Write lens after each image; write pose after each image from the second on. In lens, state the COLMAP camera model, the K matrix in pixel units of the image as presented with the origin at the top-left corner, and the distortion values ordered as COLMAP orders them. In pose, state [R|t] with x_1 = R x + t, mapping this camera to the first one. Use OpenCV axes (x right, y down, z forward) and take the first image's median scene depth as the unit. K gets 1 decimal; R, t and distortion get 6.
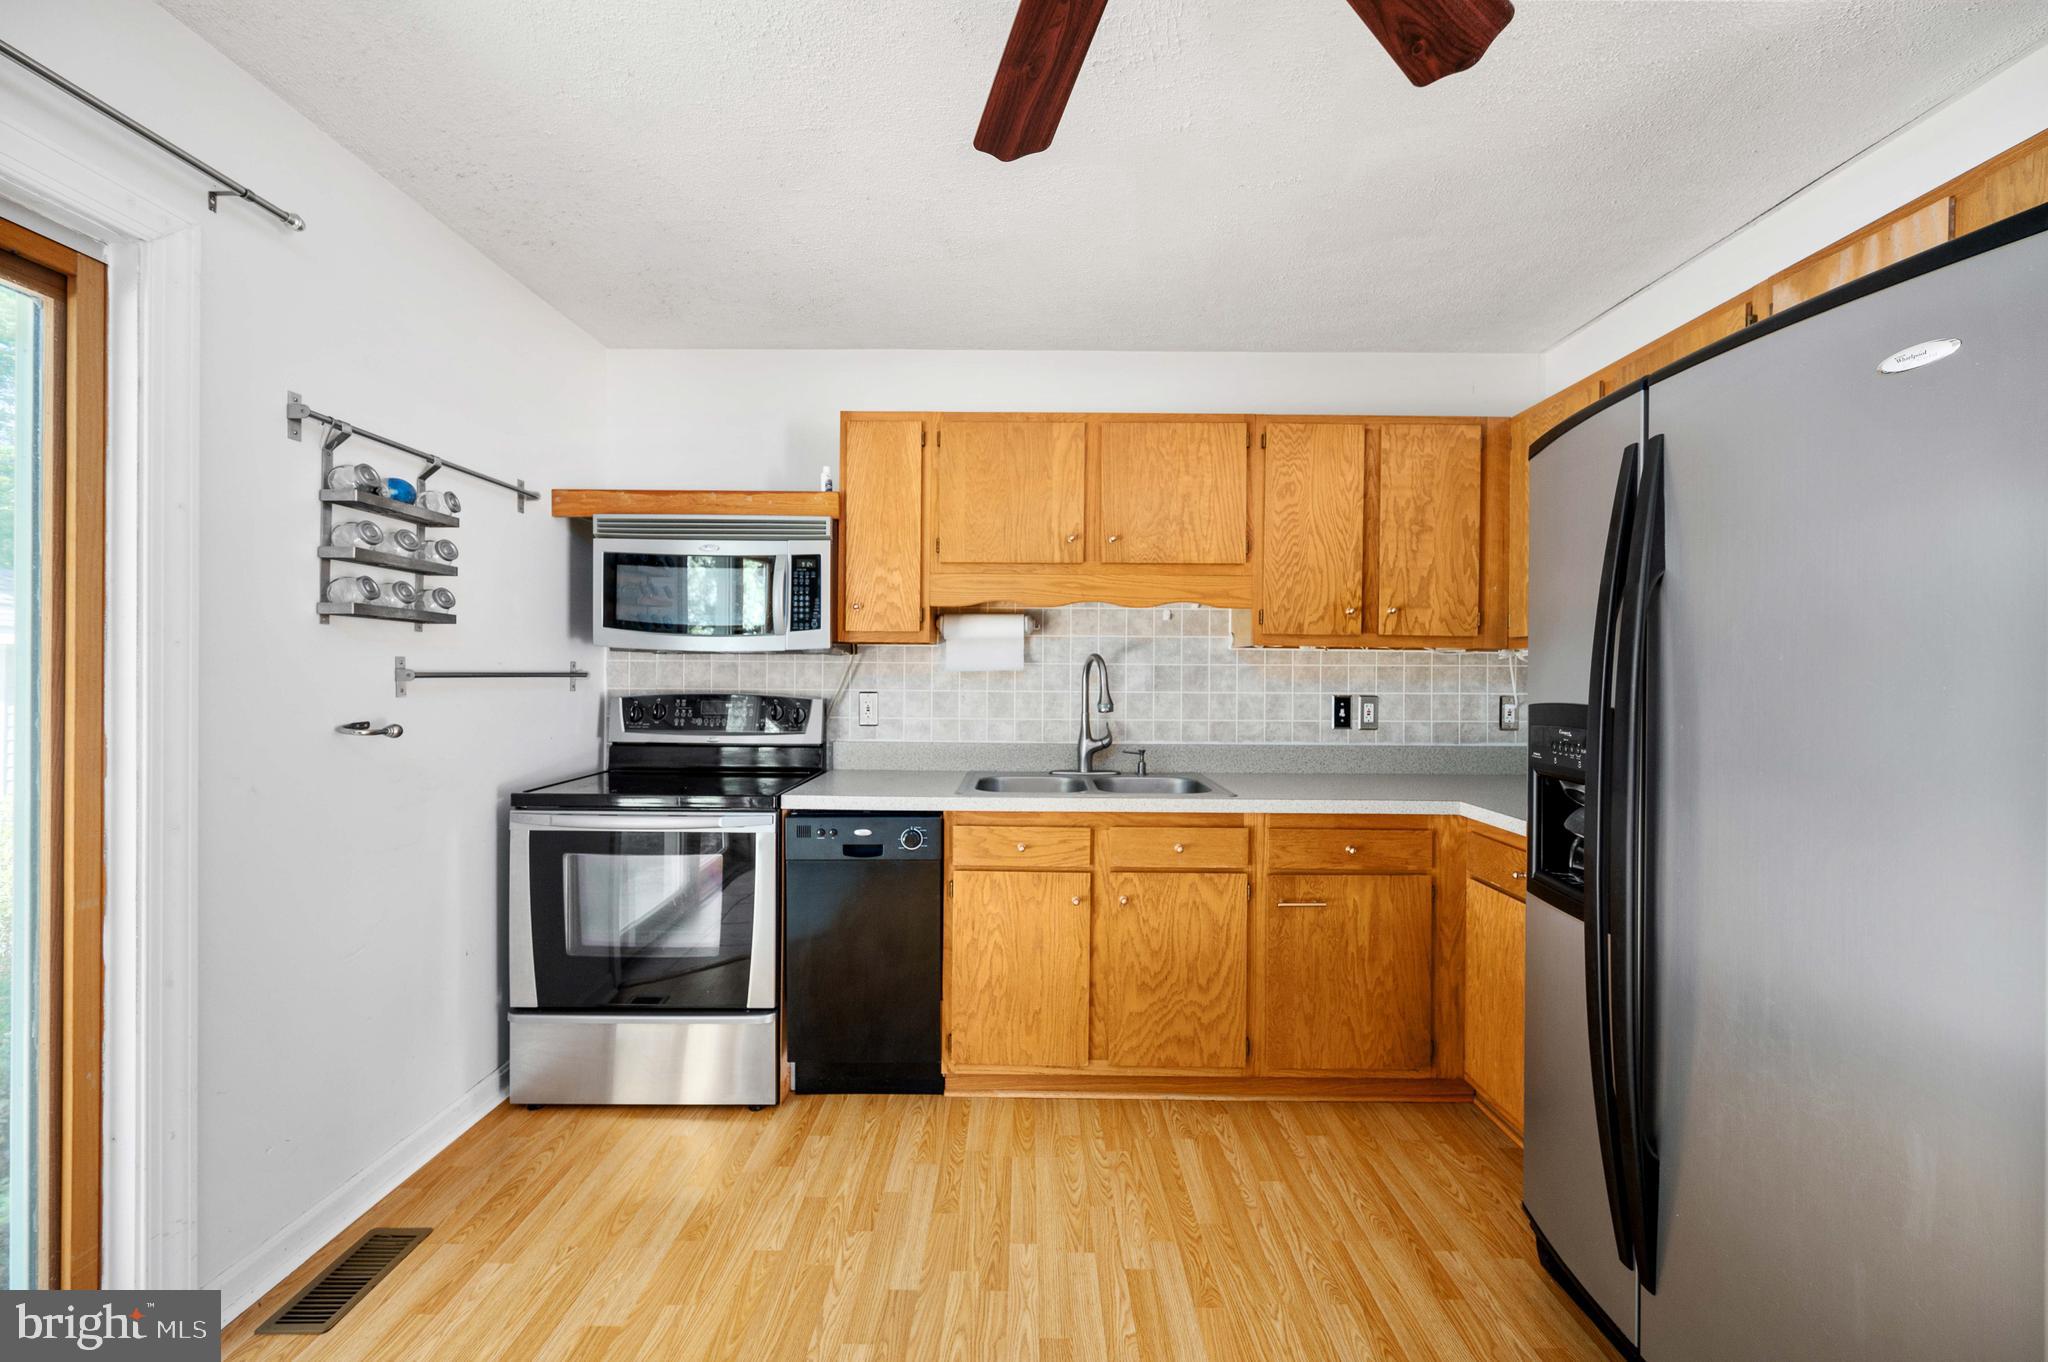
lens RADIAL K [[803.7, 0, 1020.7], [0, 803.7, 676.6], [0, 0, 1]] dist [-0.002504, -0.000750]
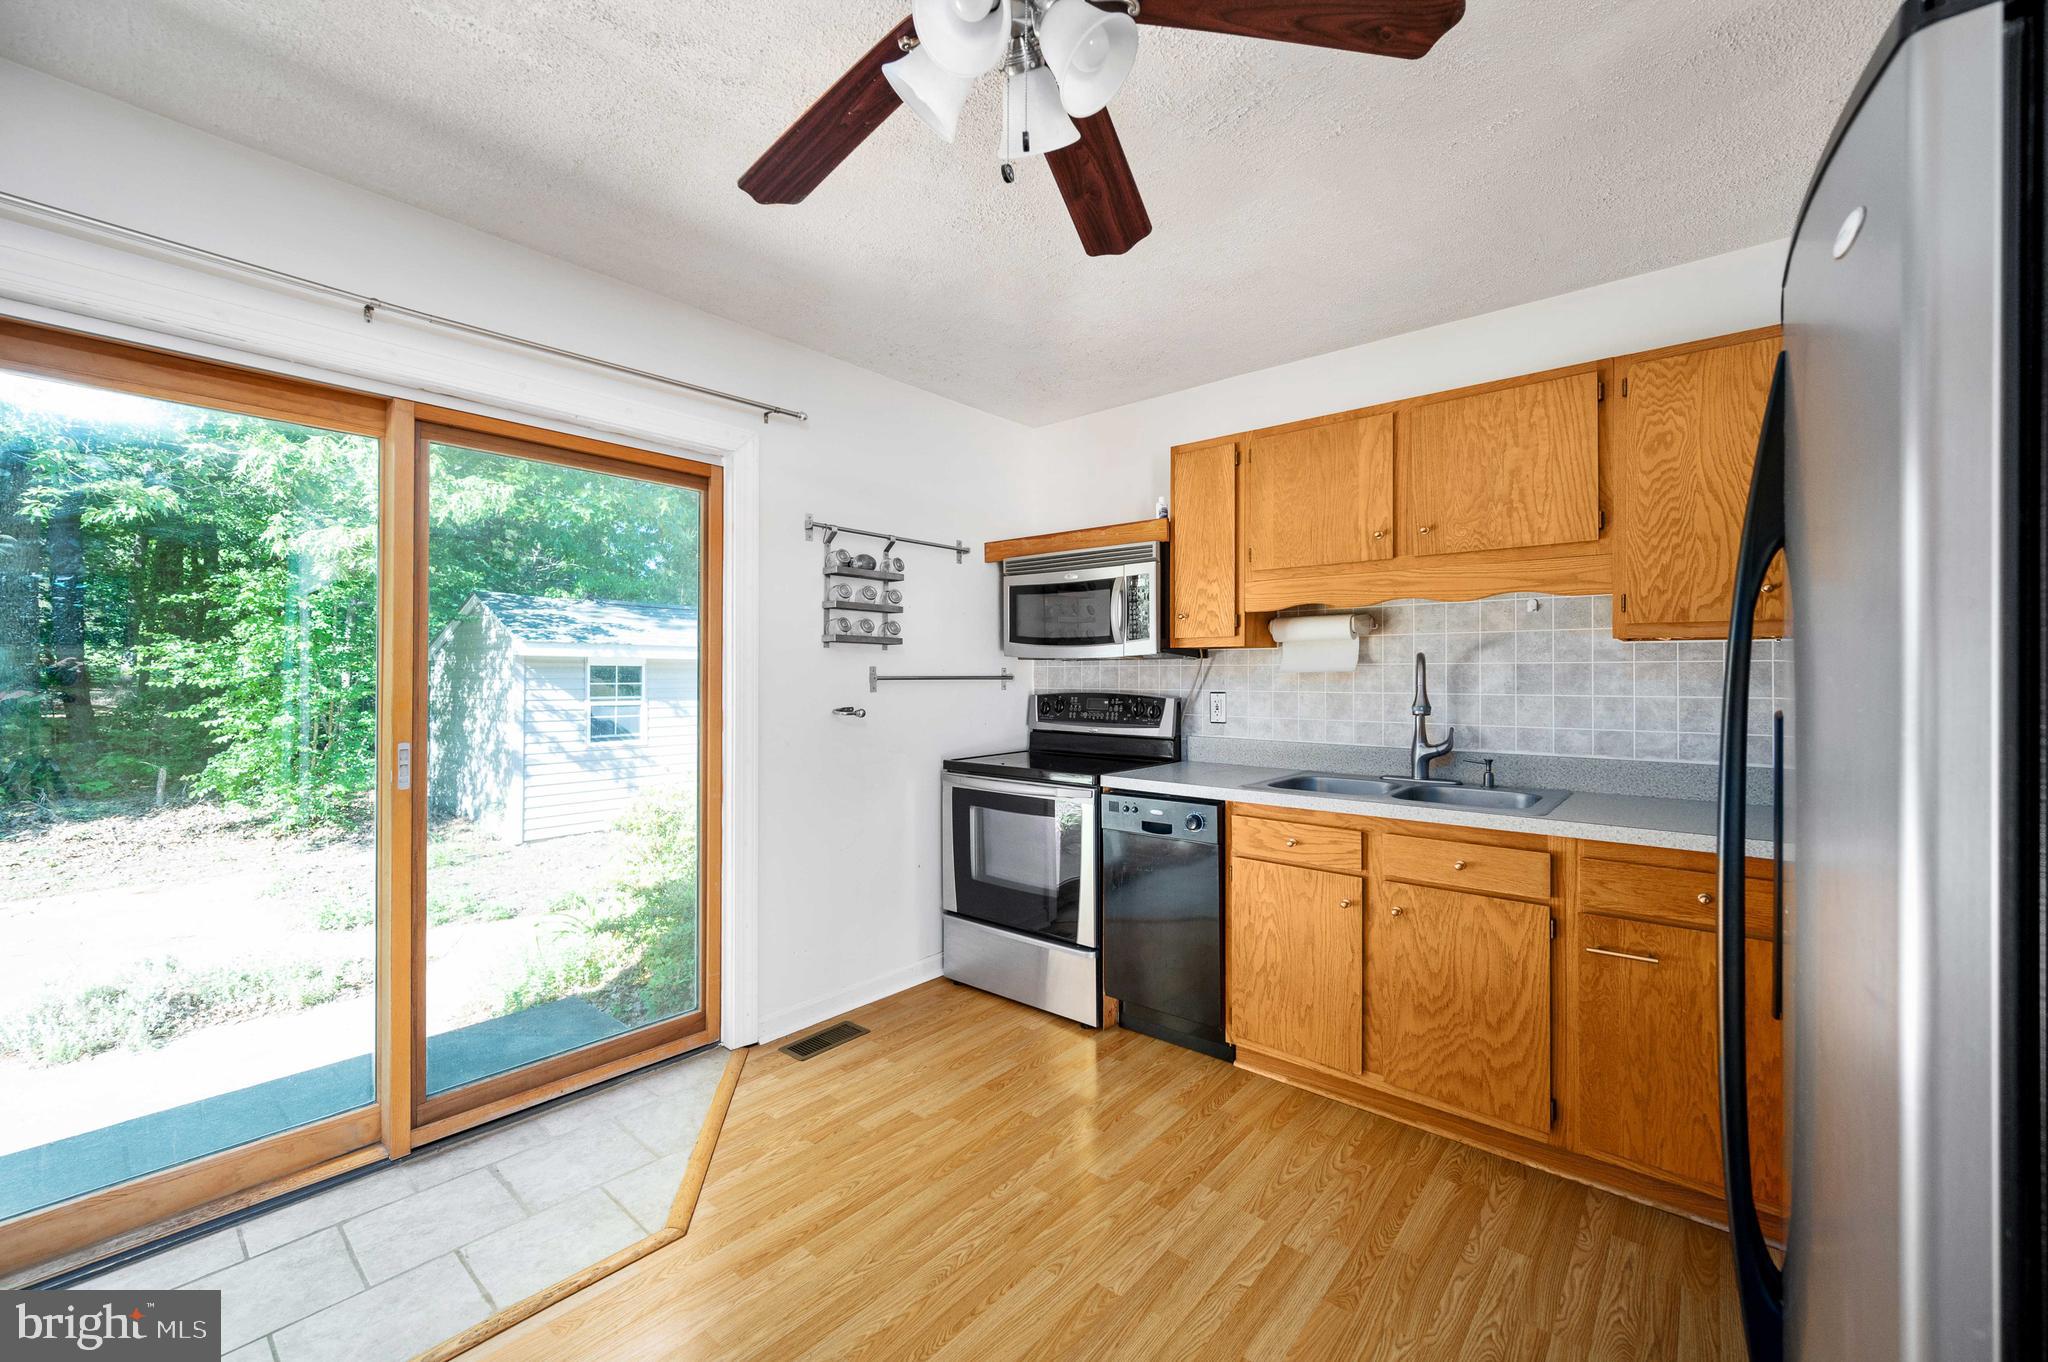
lens RADIAL K [[803.7, 0, 1031.7], [0, 803.7, 673.8], [0, 0, 1]] dist [-0.002504, -0.000750]
pose [[0.770603, -0.007309, -0.637273, 0.399353], [0.003675, 0.999969, -0.007025, 0.000940], [0.637305, 0.003072, 0.770606, -0.012247]]
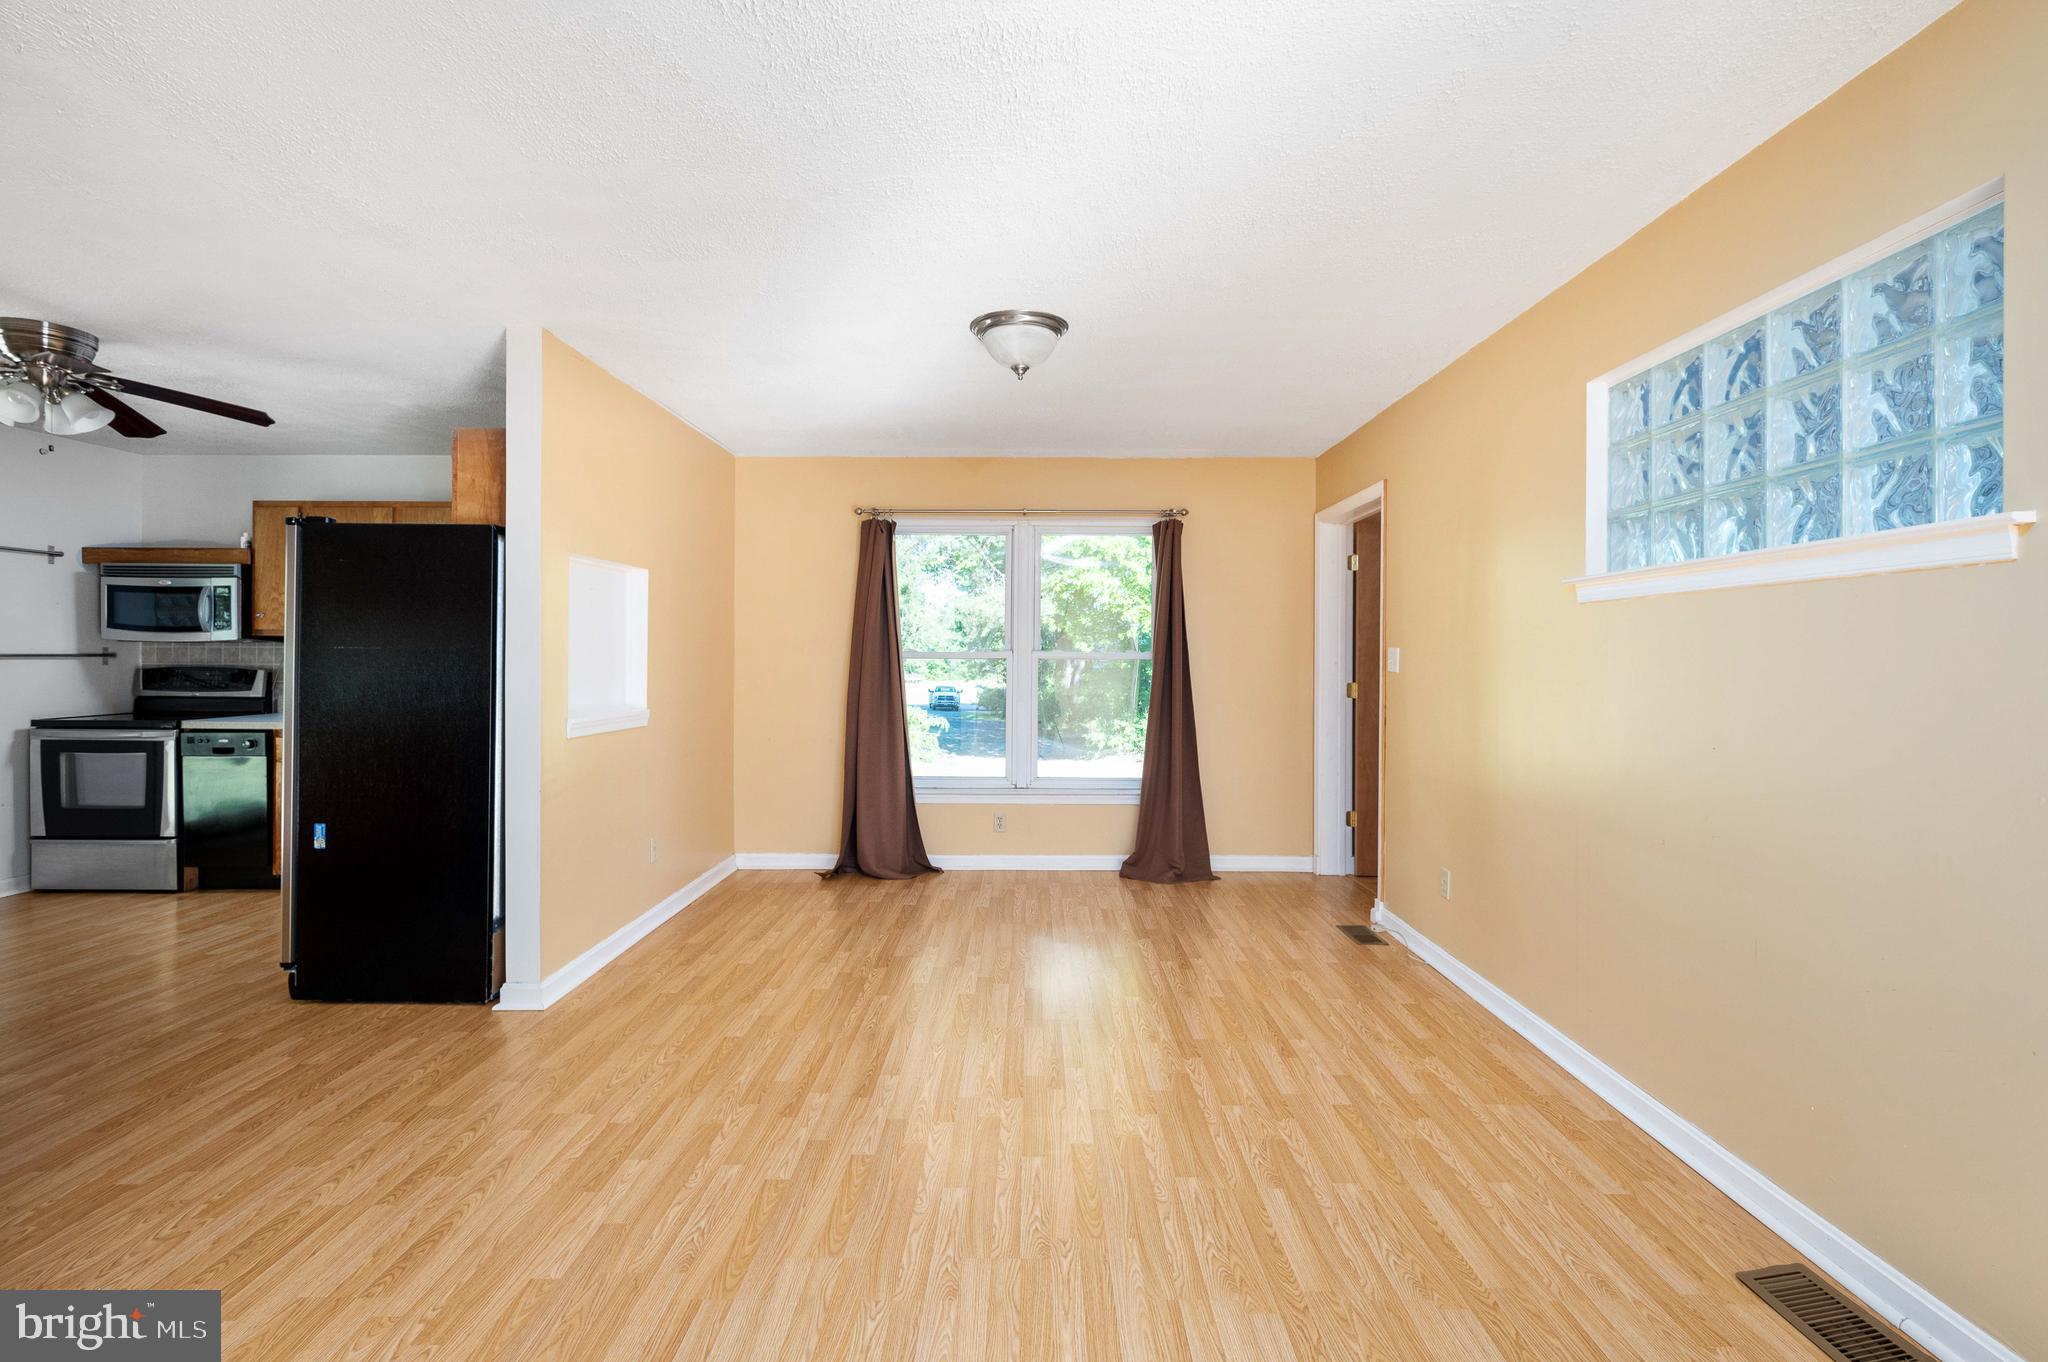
lens RADIAL K [[889.2, 0, 1020.0], [0, 889.2, 653.0], [0, 0, 1]] dist [-0.011098, 0.001246]
pose [[0.999910, -0.003313, 0.012985, 1.569280], [0.003329, 0.999994, -0.001167, 0.001793], [-0.012981, 0.001210, 0.999915, -1.019985]]
